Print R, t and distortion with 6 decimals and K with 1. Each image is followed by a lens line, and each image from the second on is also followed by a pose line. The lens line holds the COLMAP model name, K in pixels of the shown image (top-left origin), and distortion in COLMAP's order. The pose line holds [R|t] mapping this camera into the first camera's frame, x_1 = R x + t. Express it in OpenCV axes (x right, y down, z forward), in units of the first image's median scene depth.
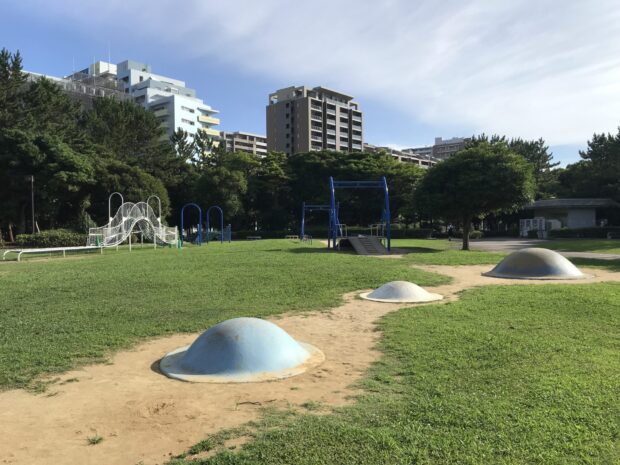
lens RADIAL K [[499.8, 0, 310.2], [0, 499.8, 232.1], [0, 0, 1]] dist [0.017881, 0.002361]
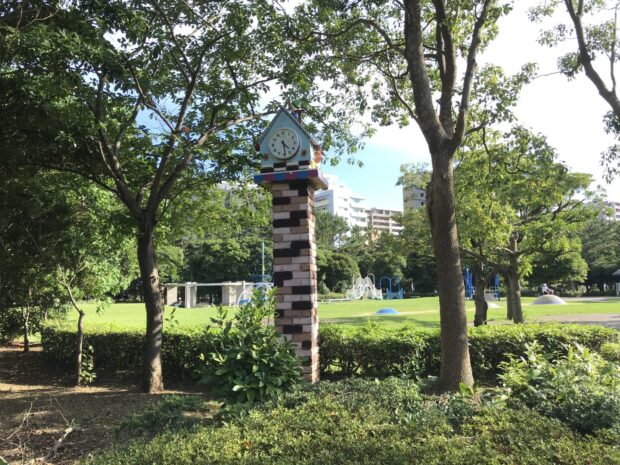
lens RADIAL K [[499.8, 0, 307.5], [0, 499.8, 232.1], [0, 0, 1]] dist [0.017881, 0.002361]
pose [[0.965730, -0.042413, -0.256062, -0.025765], [0.008428, 0.991163, -0.132385, 0.013026], [0.259414, 0.125689, 0.957552, -0.534093]]
